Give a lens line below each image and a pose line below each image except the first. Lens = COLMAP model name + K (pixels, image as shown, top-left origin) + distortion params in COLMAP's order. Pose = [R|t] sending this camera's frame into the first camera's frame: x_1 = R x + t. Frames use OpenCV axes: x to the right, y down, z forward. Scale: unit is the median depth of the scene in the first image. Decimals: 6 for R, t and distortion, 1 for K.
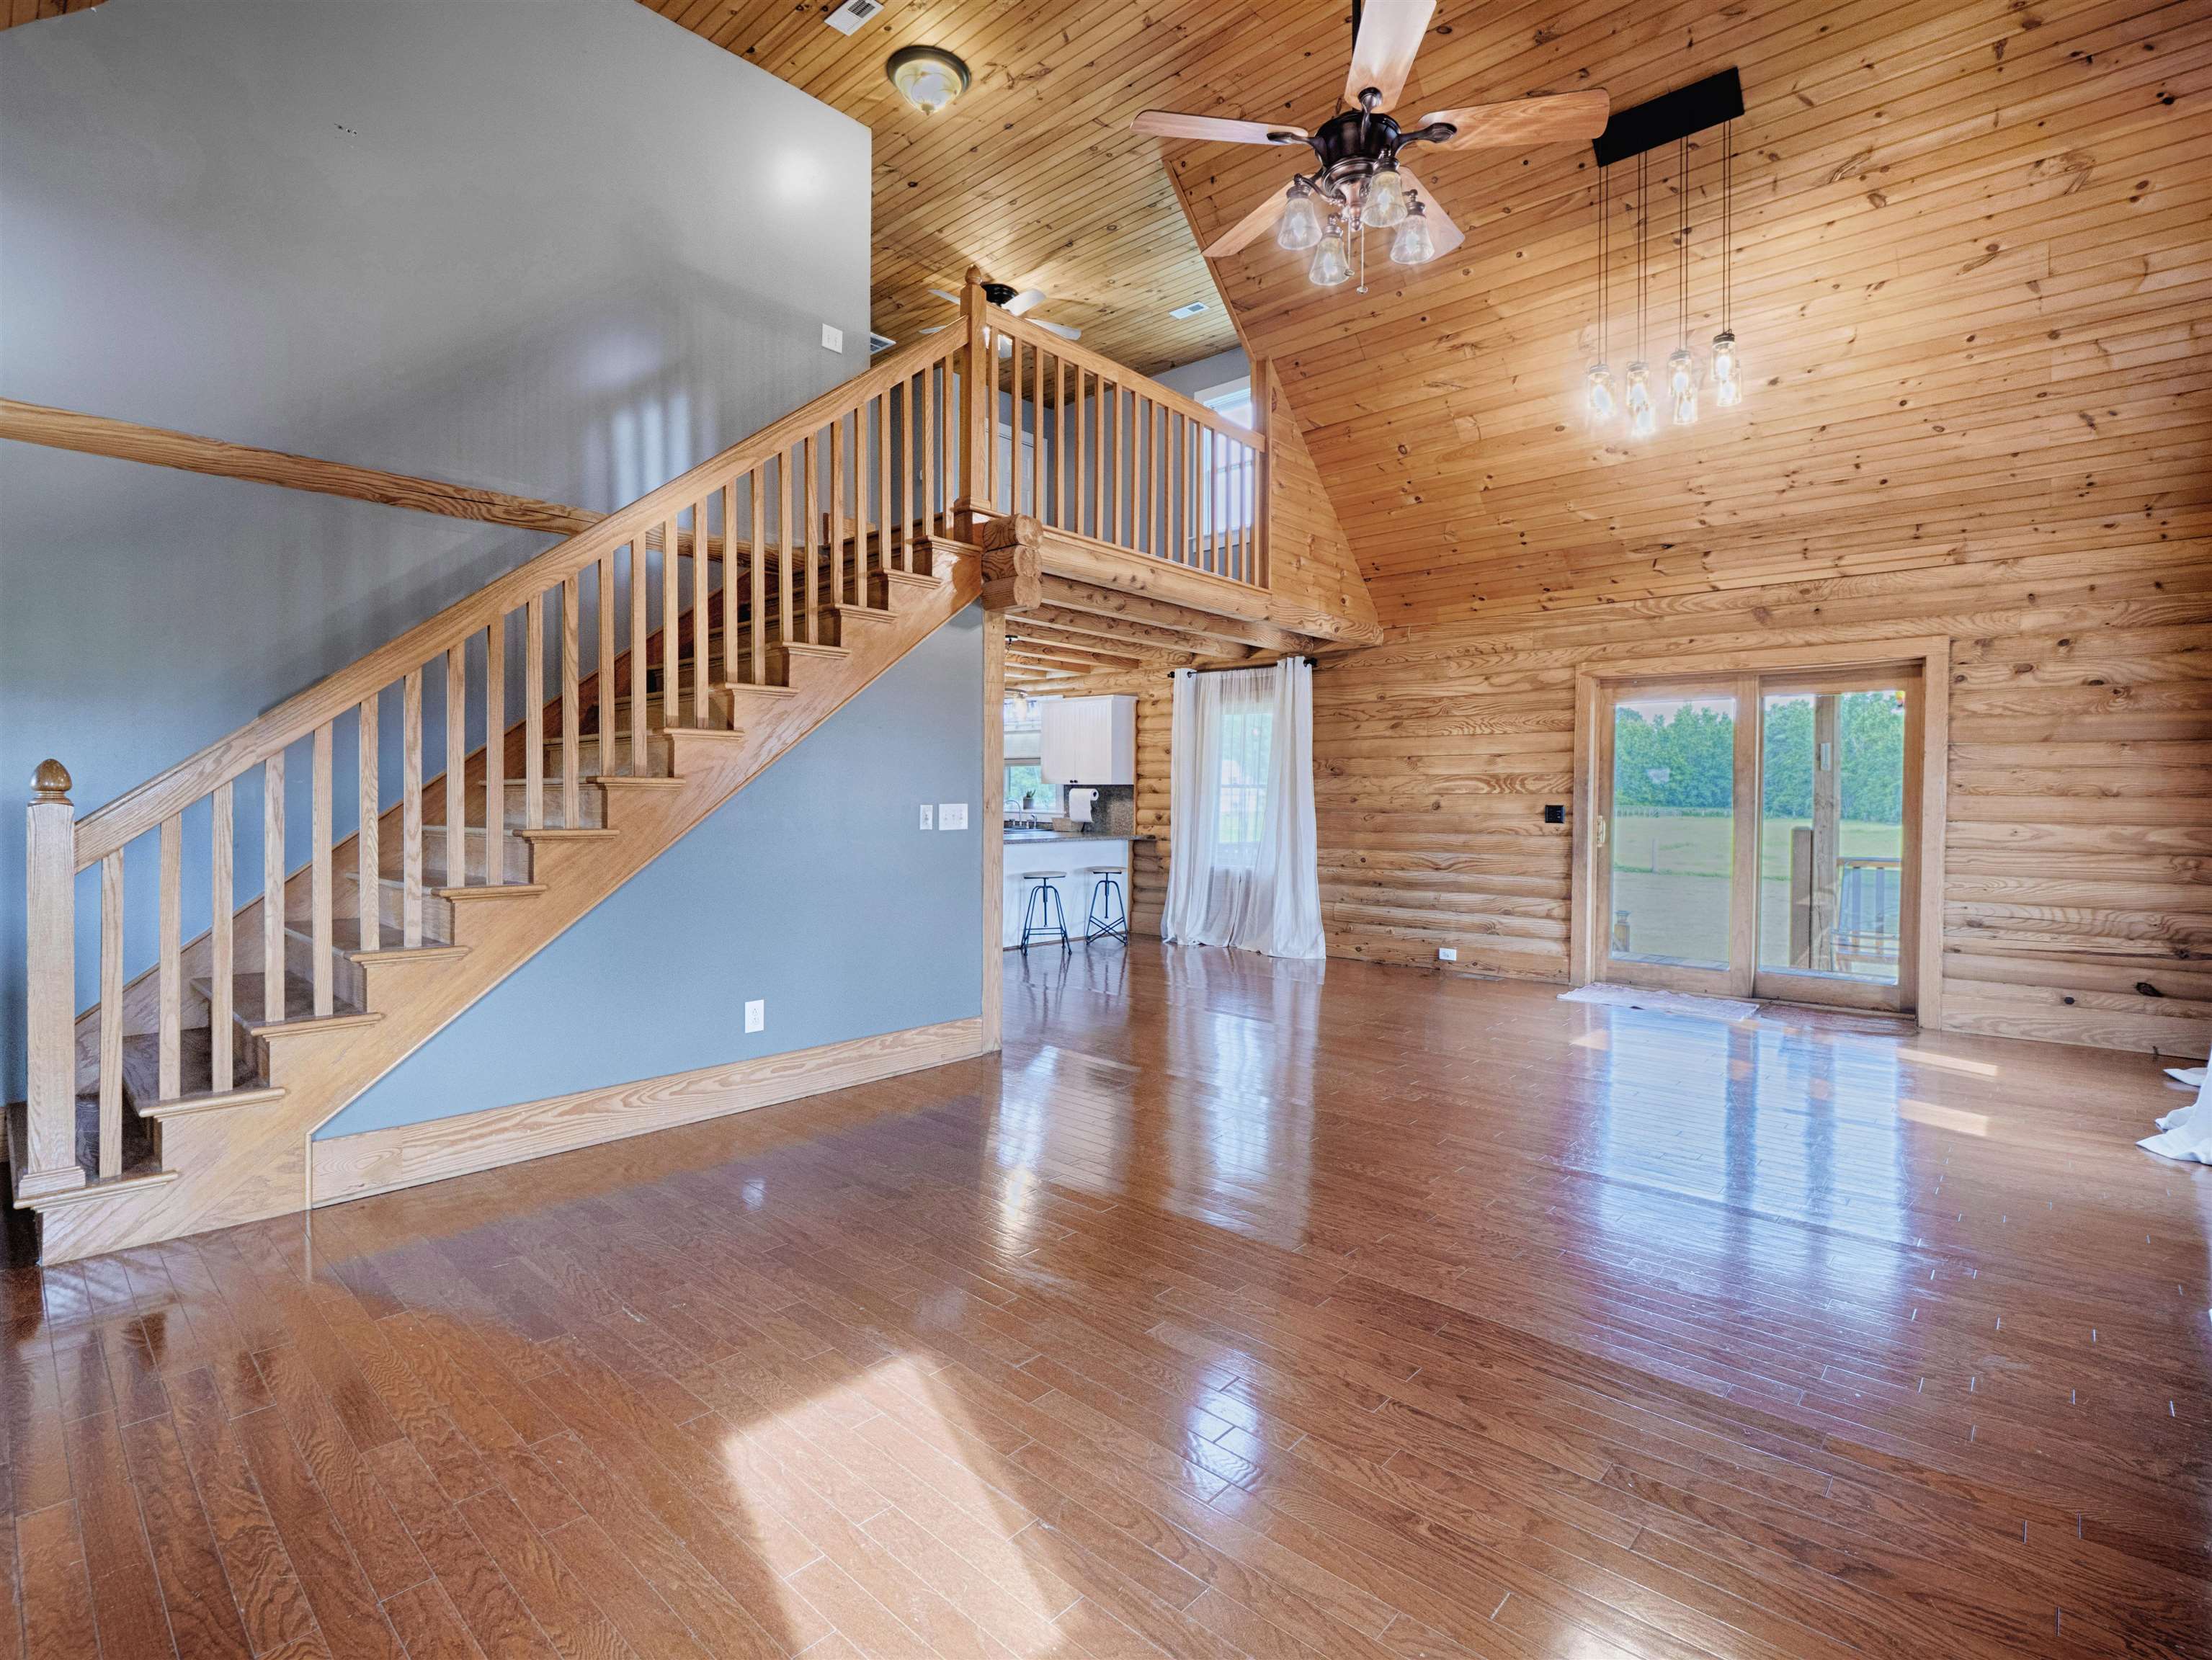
lens RADIAL K [[1060.3, 0, 1115.9], [0, 1060.3, 811.8], [0, 0, 1]] dist [-0.004980, -0.007818]
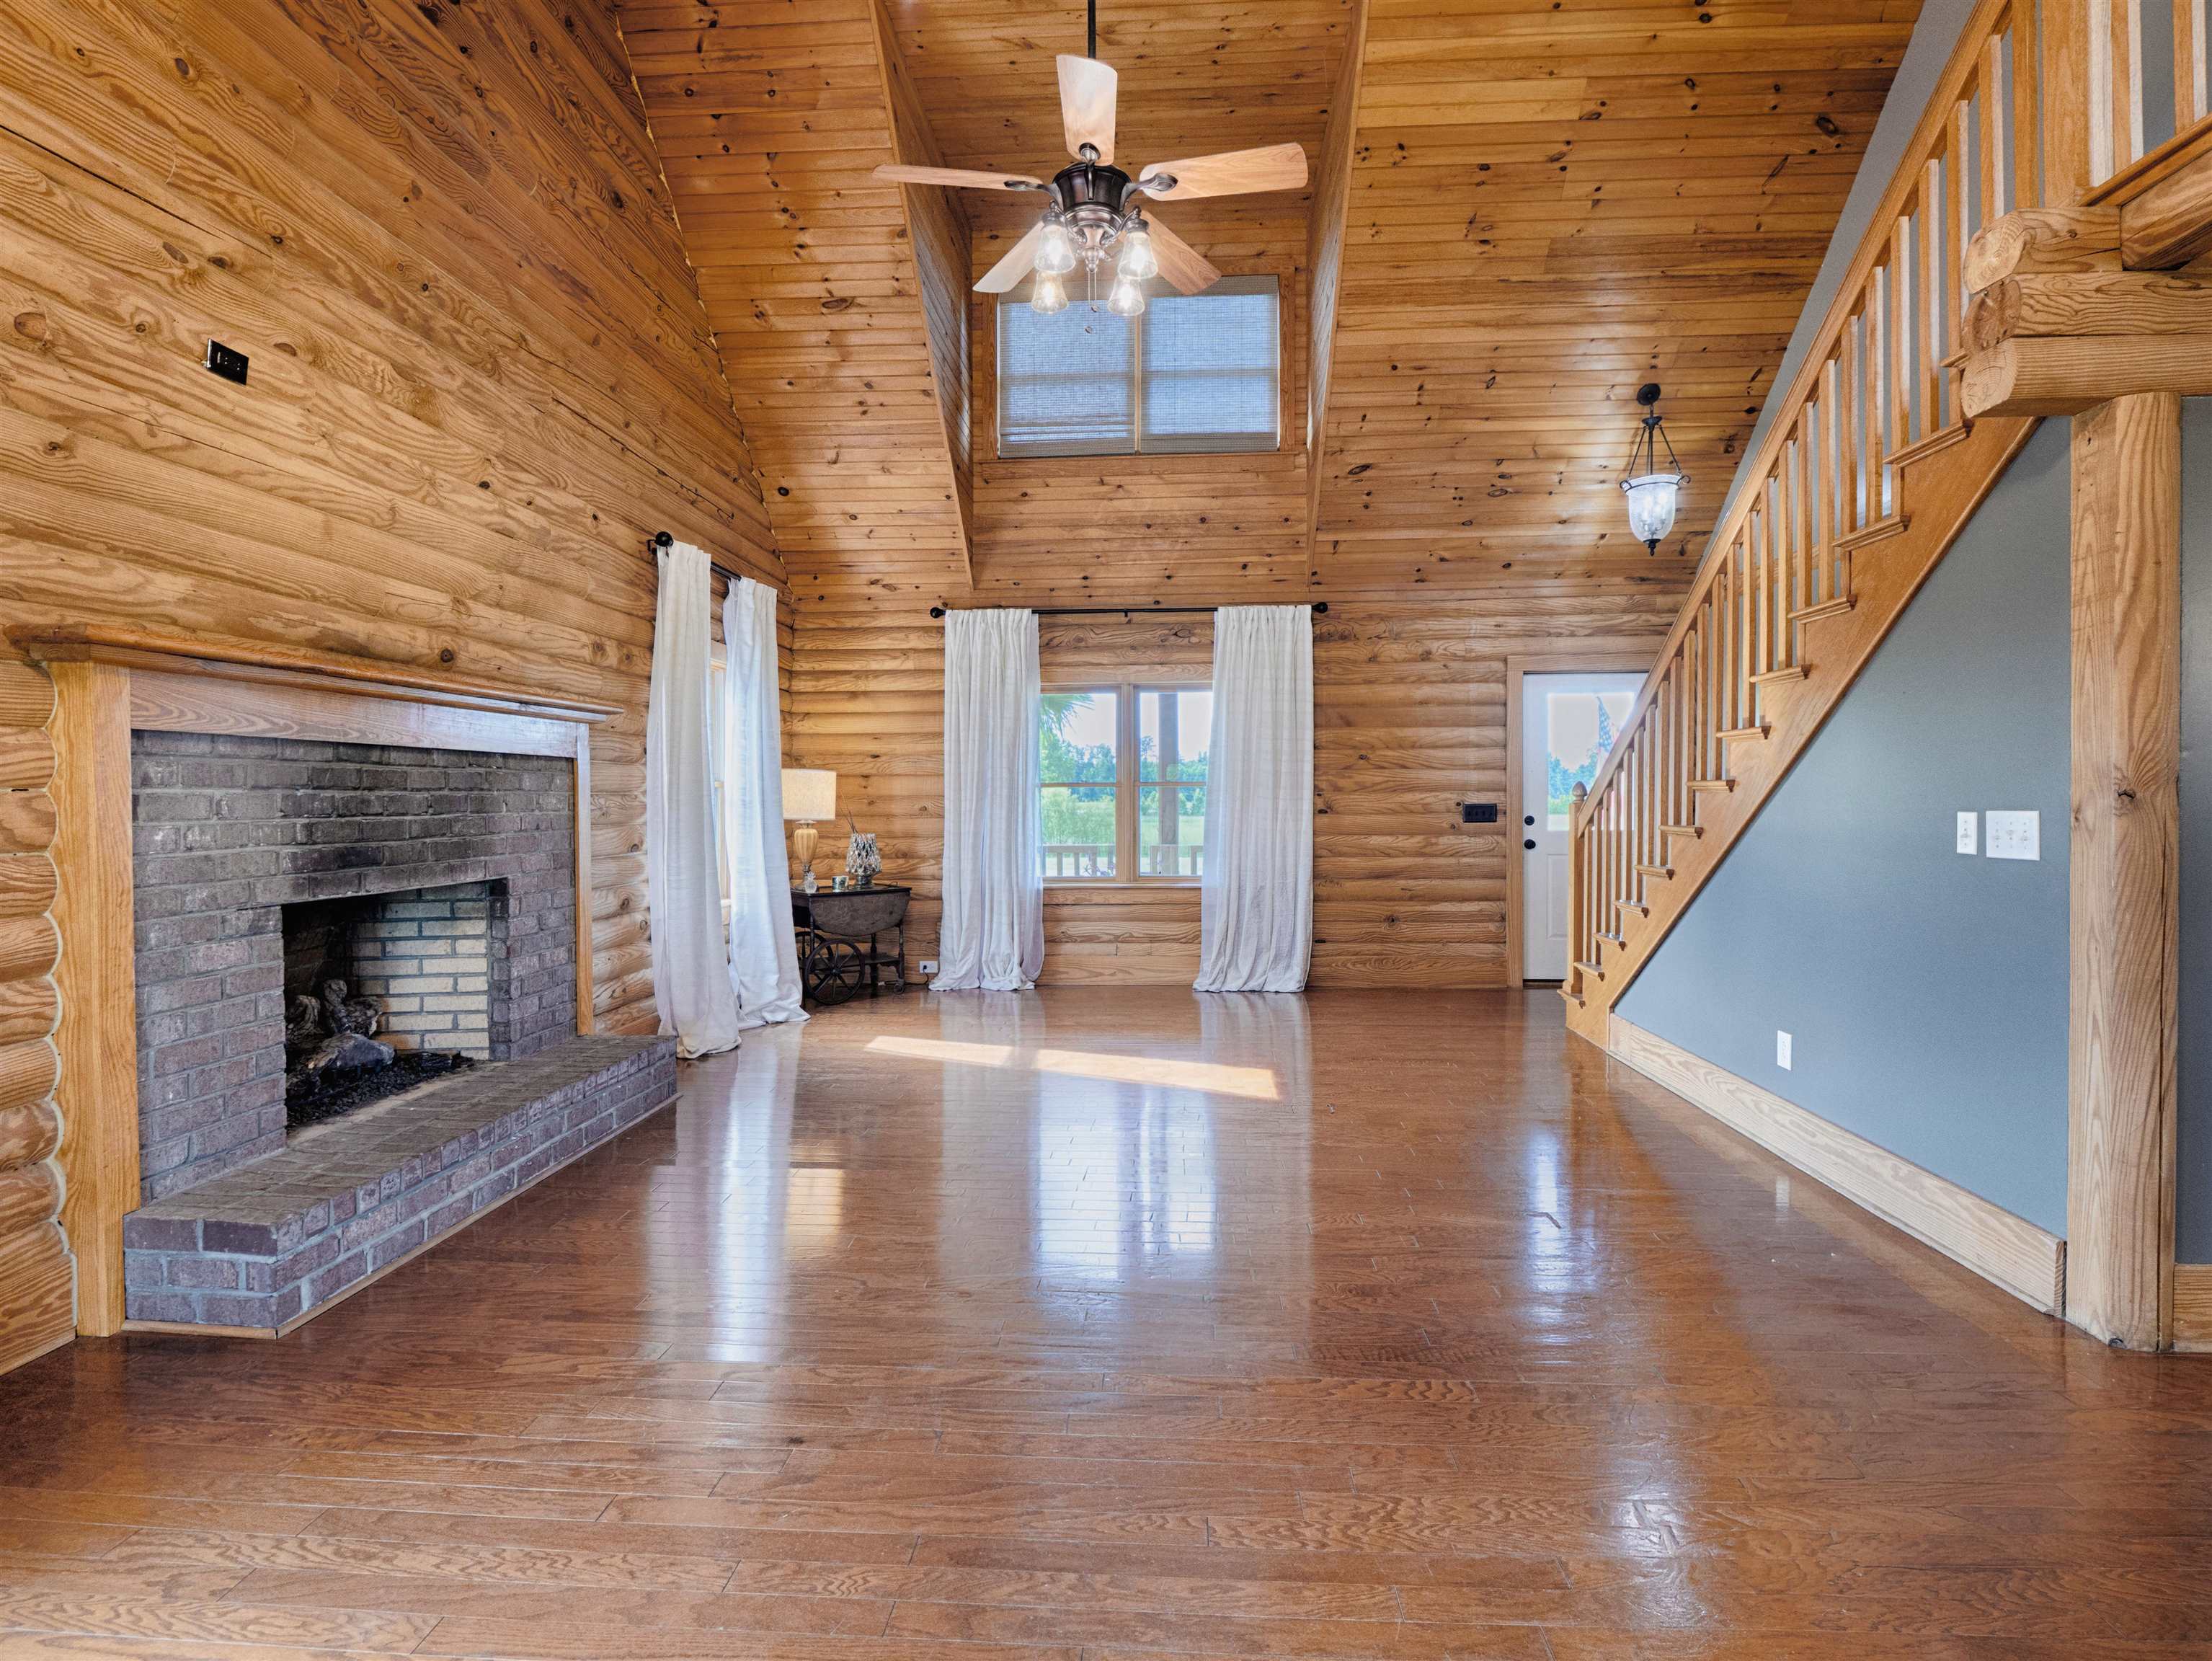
lens RADIAL K [[1060.5, 0, 1115.9], [0, 1060.5, 812.3], [0, 0, 1]] dist [-0.004980, -0.007818]
pose [[-0.777190, 0.006188, -0.629235, 0.378953], [-0.009068, 0.999738, 0.021032, -0.009462], [0.629200, 0.022052, -0.776931, 0.790888]]
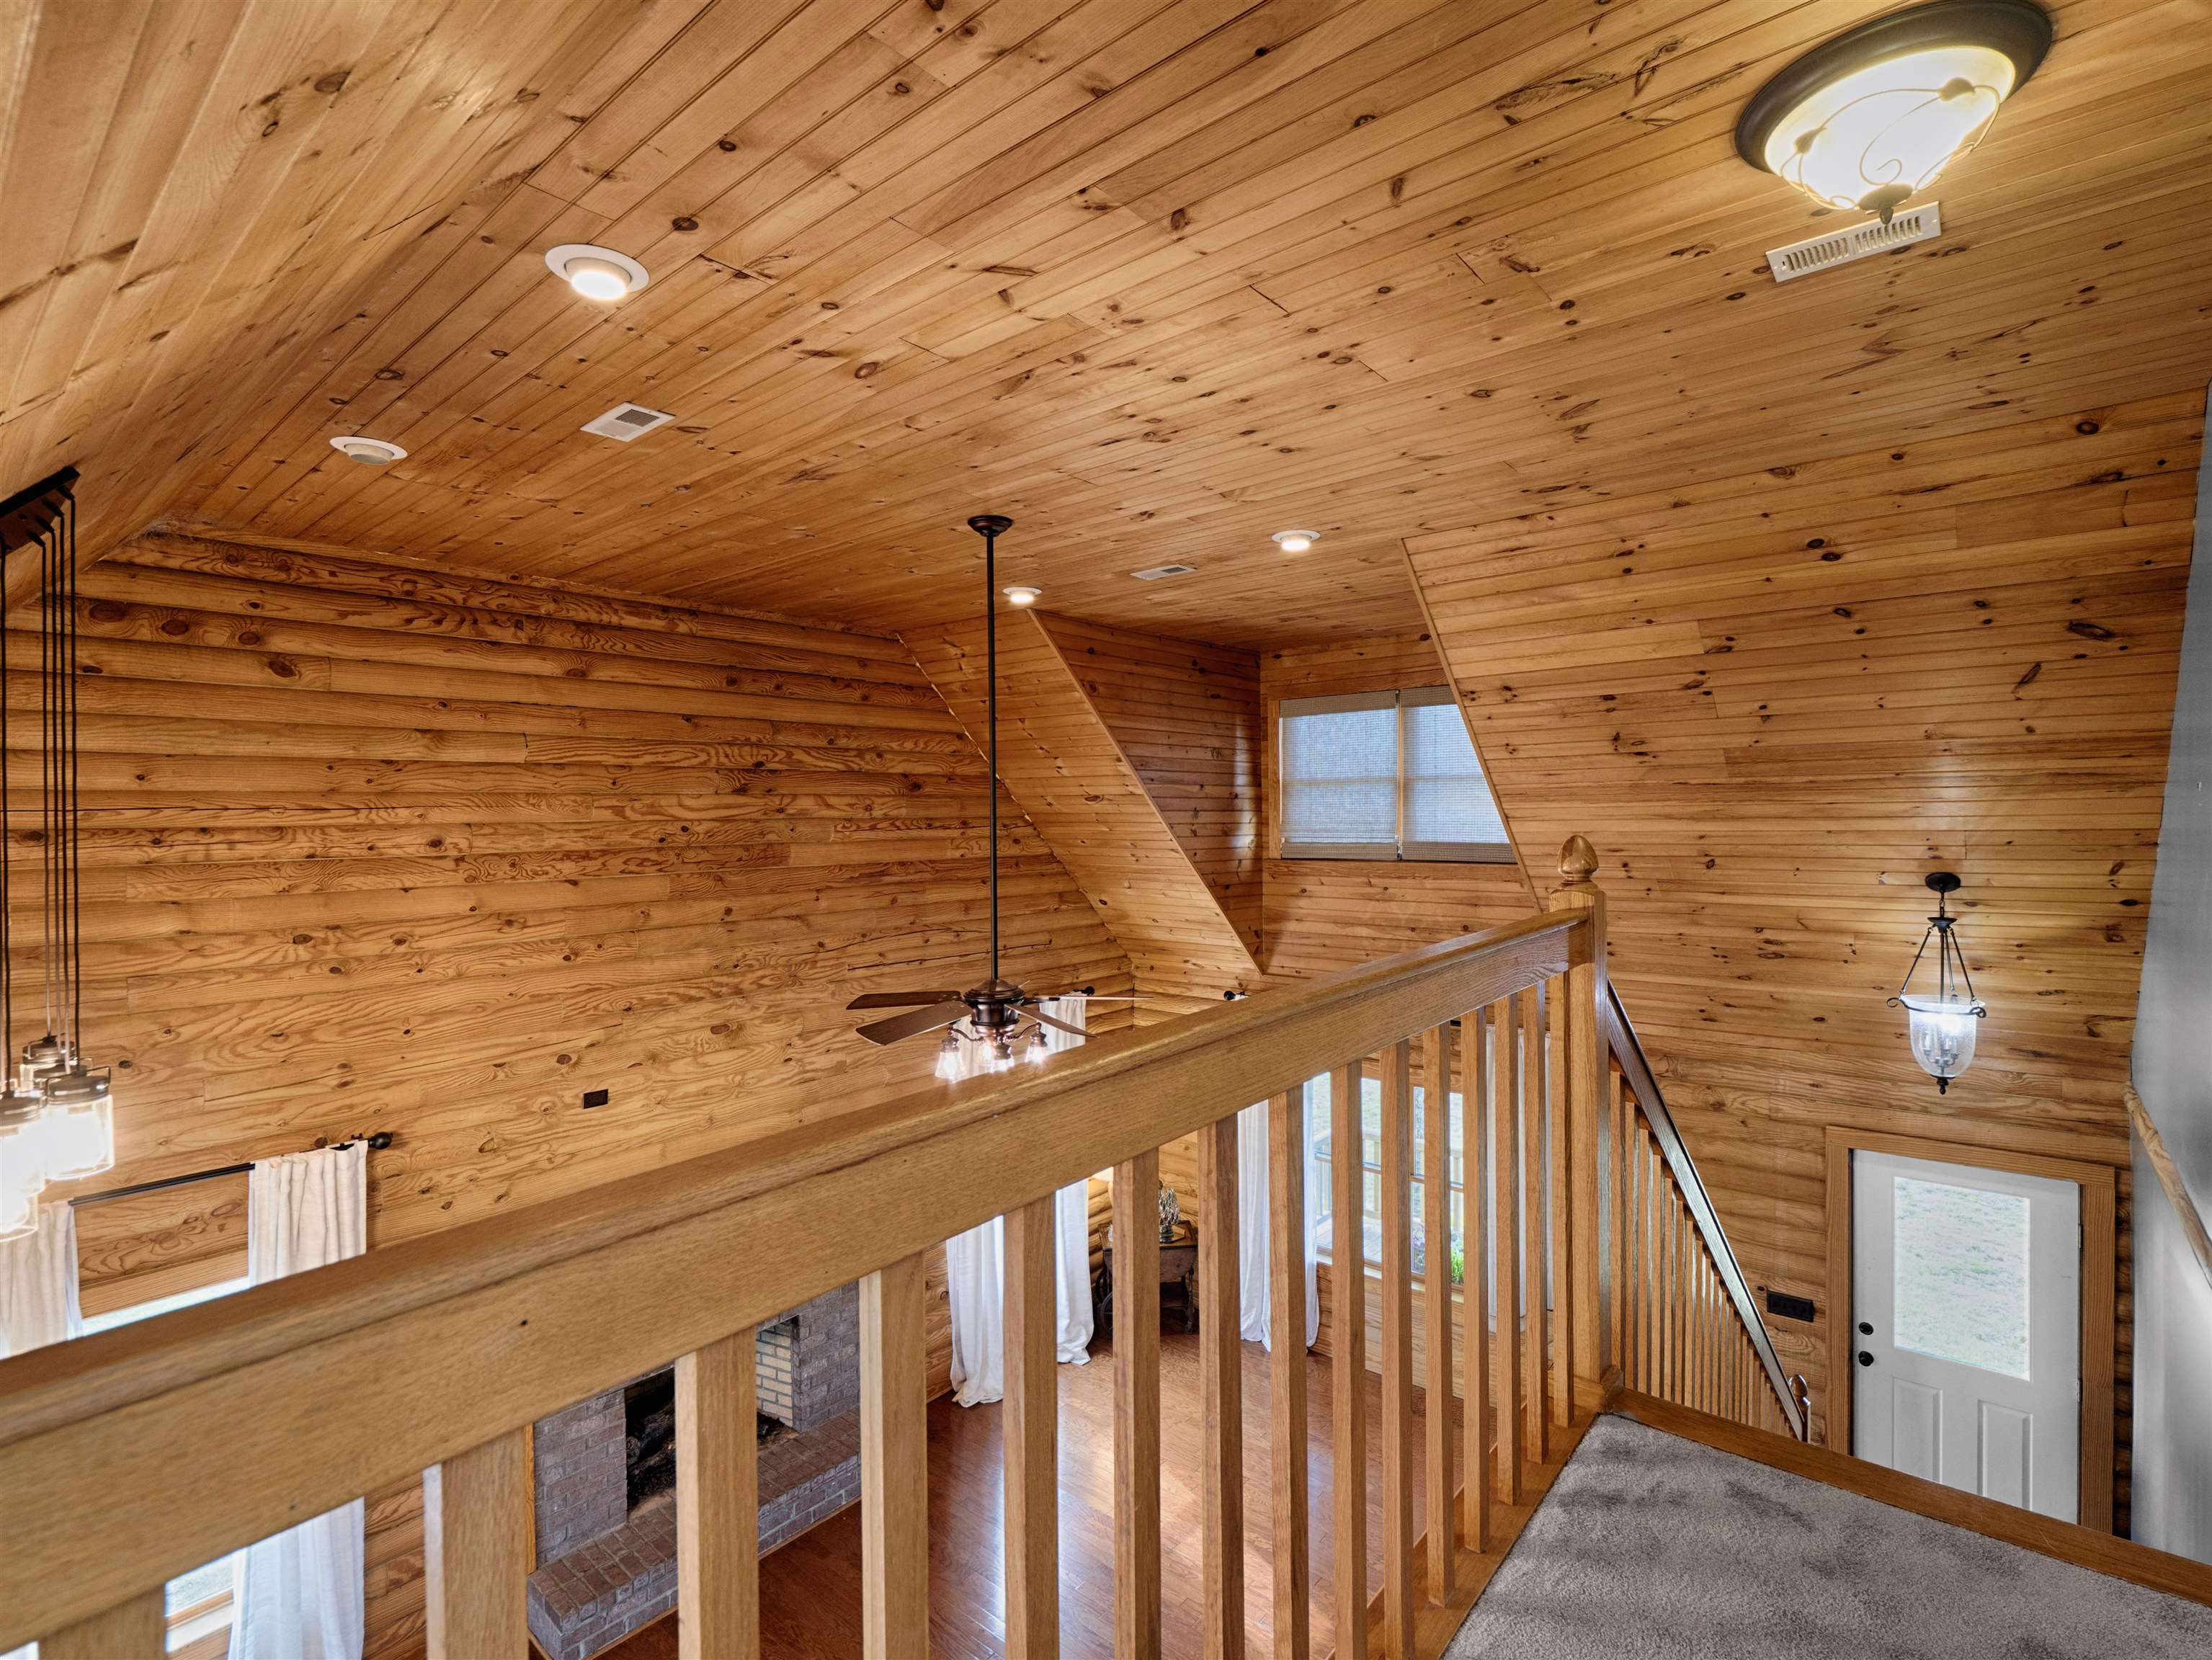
lens RADIAL K [[1059.9, 0, 1115.5], [0, 1059.9, 812.3], [0, 0, 1]] dist [-0.016952, -0.001213]
pose [[-0.999139, 0.003966, -0.041289, 0.054749], [0.003453, 0.999916, 0.012492, -0.377833], [0.041335, 0.012338, -0.999069, 1.017239]]
